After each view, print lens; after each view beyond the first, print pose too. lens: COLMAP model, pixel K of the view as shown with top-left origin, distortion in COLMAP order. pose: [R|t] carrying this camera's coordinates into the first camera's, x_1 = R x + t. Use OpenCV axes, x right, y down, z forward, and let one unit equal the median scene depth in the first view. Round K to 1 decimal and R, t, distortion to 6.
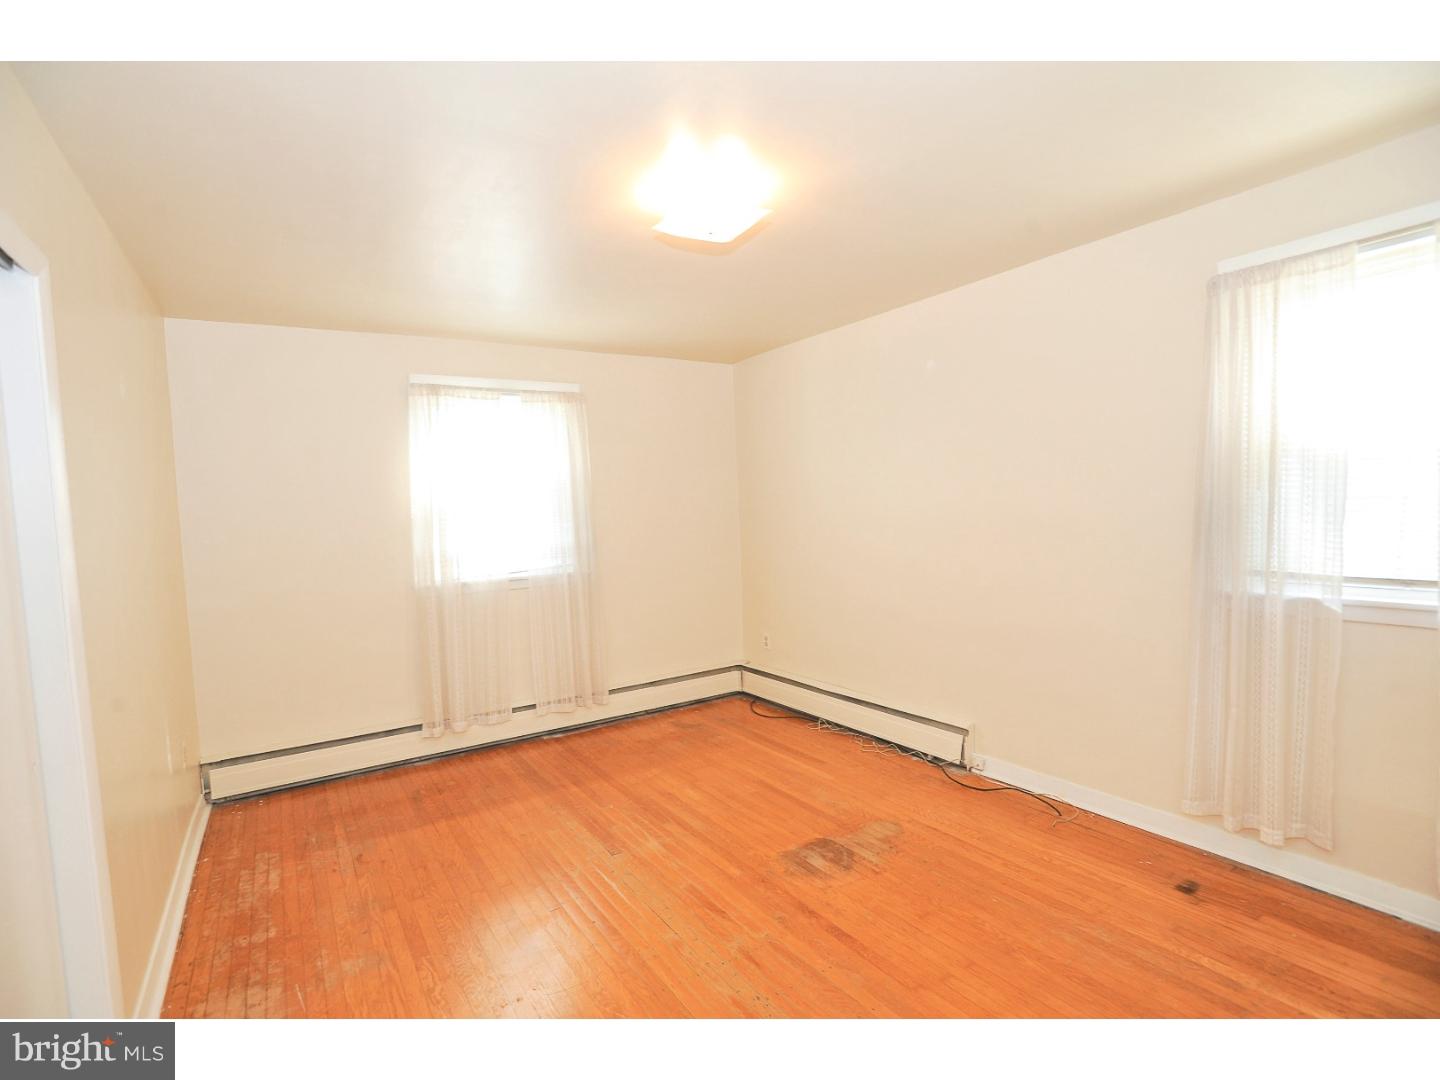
lens RADIAL K [[695.5, 0, 729.1], [0, 695.5, 540.9], [0, 0, 1]] dist [-0.061488, 0.022324]
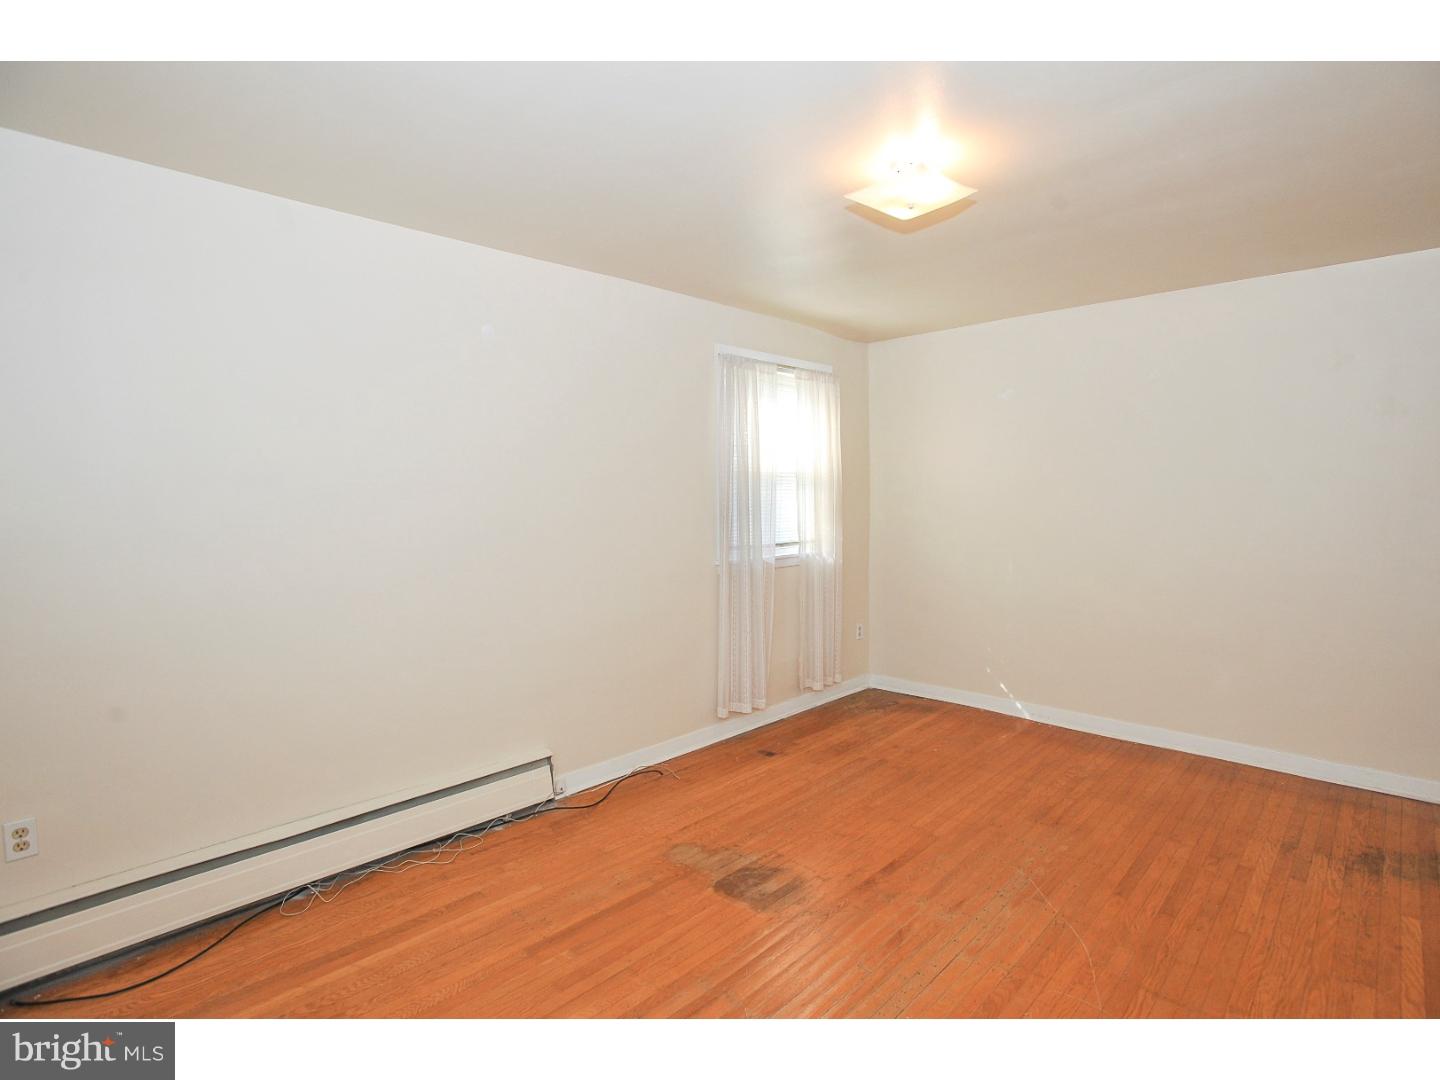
lens RADIAL K [[724.7, 0, 731.9], [0, 724.7, 536.3], [0, 0, 1]] dist [-0.033446, 0.001366]
pose [[-0.215526, -0.016136, 0.976365, -0.582406], [0.068455, 0.997154, 0.031591, -0.022104], [-0.974096, 0.073645, -0.213808, 0.905040]]
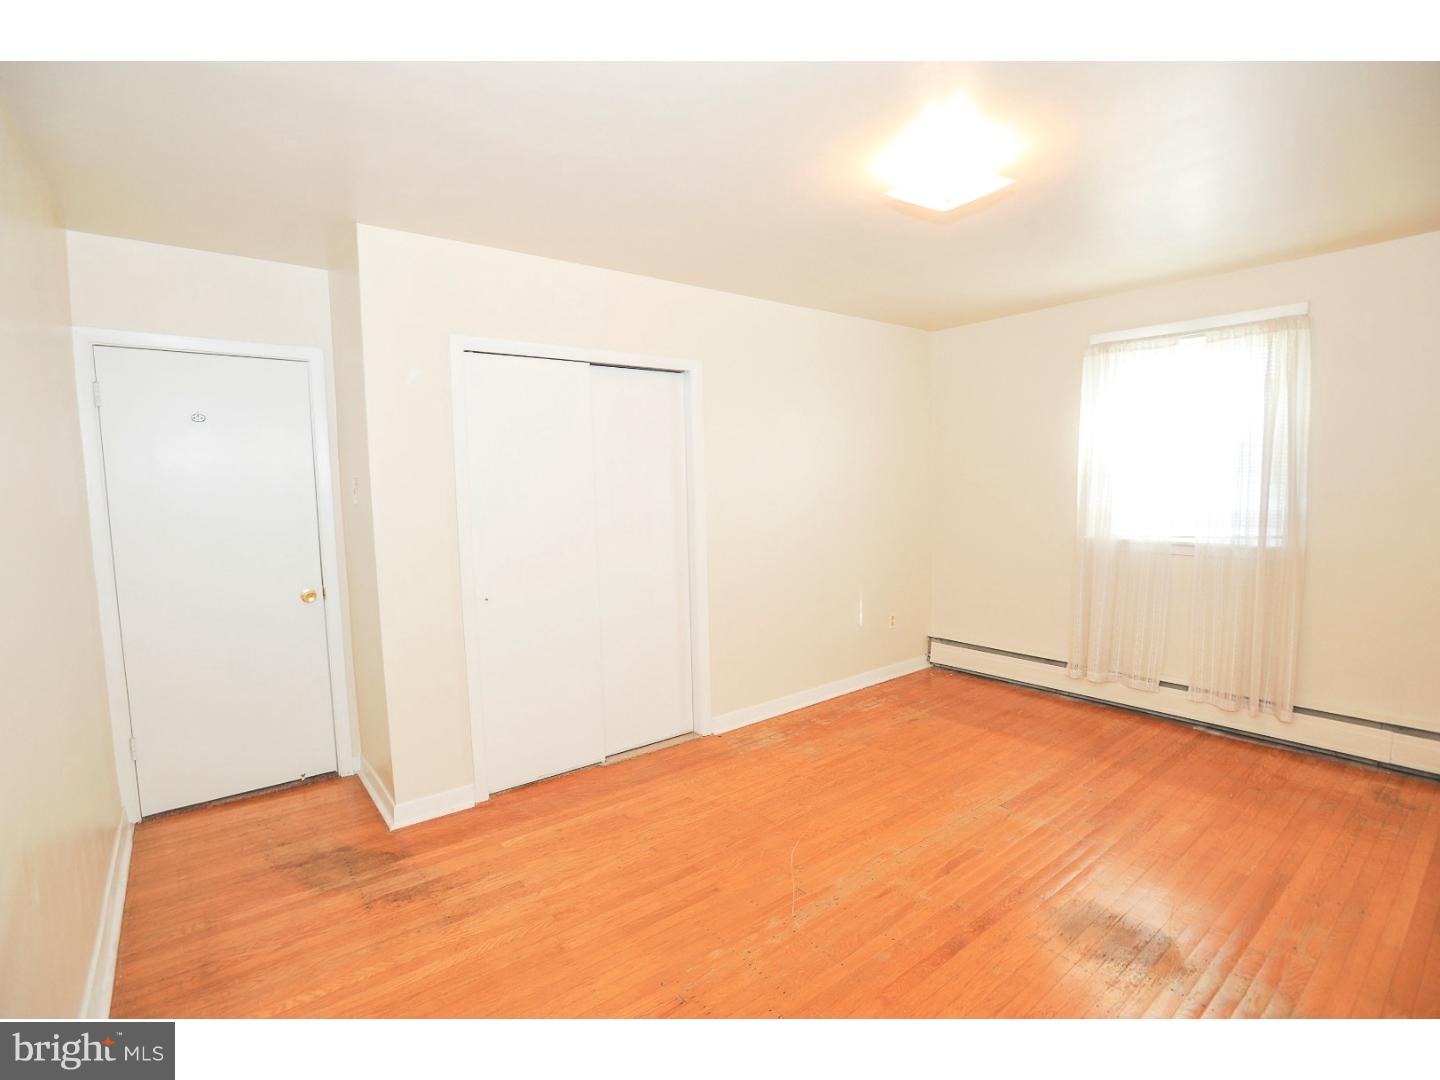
lens RADIAL K [[695.5, 0, 713.0], [0, 695.5, 545.1], [0, 0, 1]] dist [-0.061488, 0.022324]
pose [[0.082224, 0.132006, -0.987833, 0.592500], [-0.035920, 0.990938, 0.129431, -0.041424], [0.995966, 0.024841, 0.086221, 0.358335]]
